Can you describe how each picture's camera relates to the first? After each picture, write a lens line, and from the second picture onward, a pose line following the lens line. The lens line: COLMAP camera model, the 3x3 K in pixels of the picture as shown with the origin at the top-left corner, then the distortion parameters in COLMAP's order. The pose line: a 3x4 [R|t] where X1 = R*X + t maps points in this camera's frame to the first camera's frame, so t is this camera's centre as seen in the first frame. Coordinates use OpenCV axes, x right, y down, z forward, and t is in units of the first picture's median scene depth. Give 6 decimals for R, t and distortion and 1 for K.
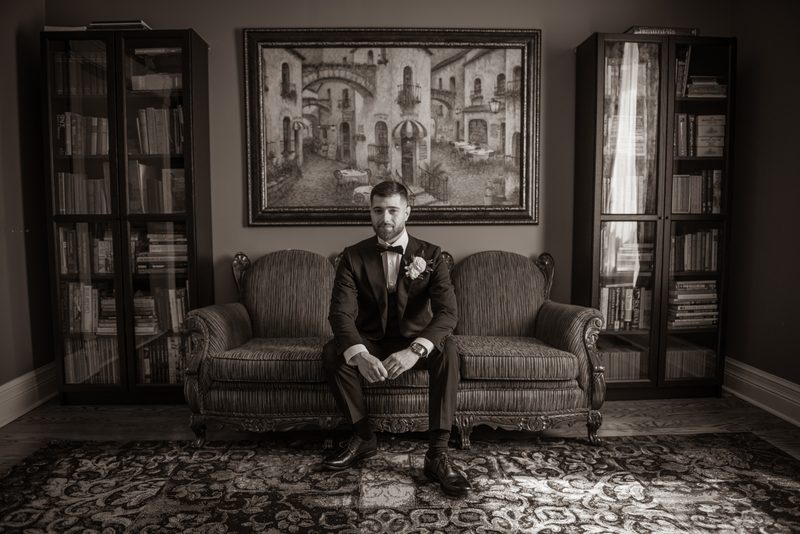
lens RADIAL K [[536.2, 0, 399.3], [0, 536.2, 271.1], [0, 0, 1]] dist [-0.046858, -0.004193]
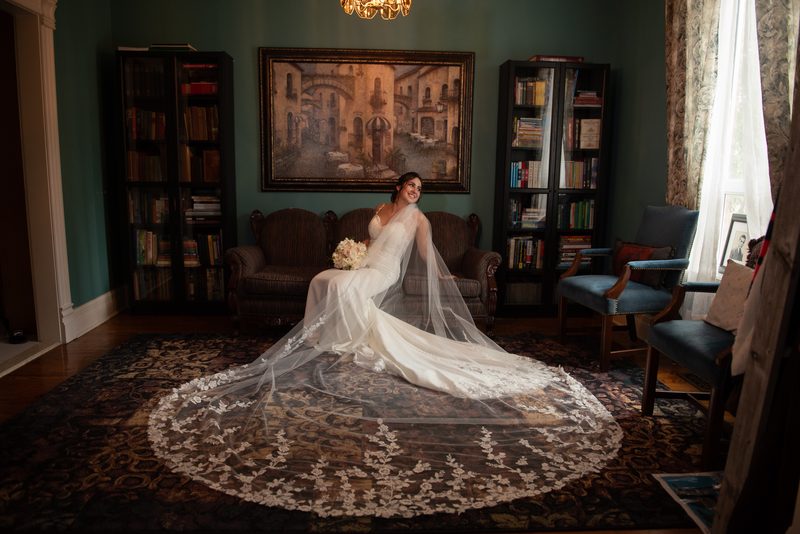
lens RADIAL K [[536.2, 0, 399.0], [0, 536.2, 264.4], [0, 0, 1]] dist [-0.046858, -0.004193]
pose [[0.999426, 0.015697, 0.030014, 0.038980], [-0.017804, 0.997297, 0.071292, 0.001599], [-0.028814, -0.071786, 0.997004, -0.443225]]
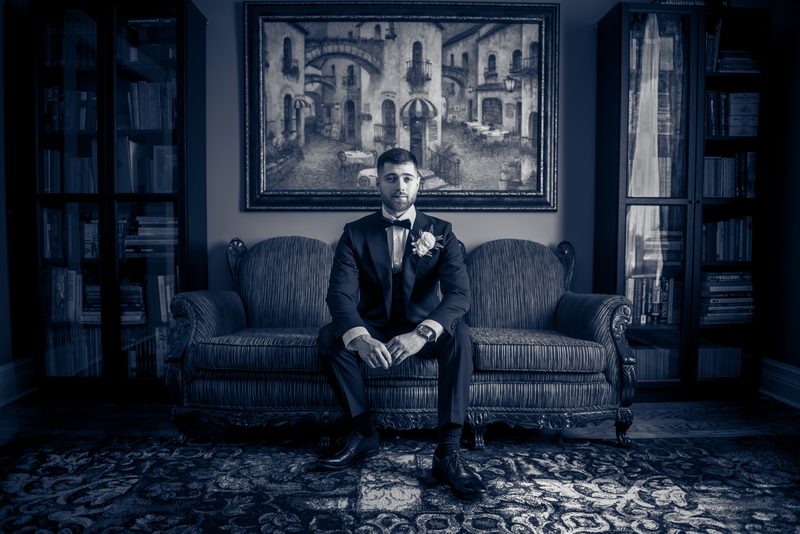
lens RADIAL K [[536.2, 0, 400.6], [0, 536.2, 269.7], [0, 0, 1]] dist [-0.046858, -0.004193]
pose [[0.999852, 0.007487, -0.015510, 0.003954], [-0.007974, 0.999468, -0.031625, 0.049638], [0.015265, 0.031744, 0.999379, 0.078658]]
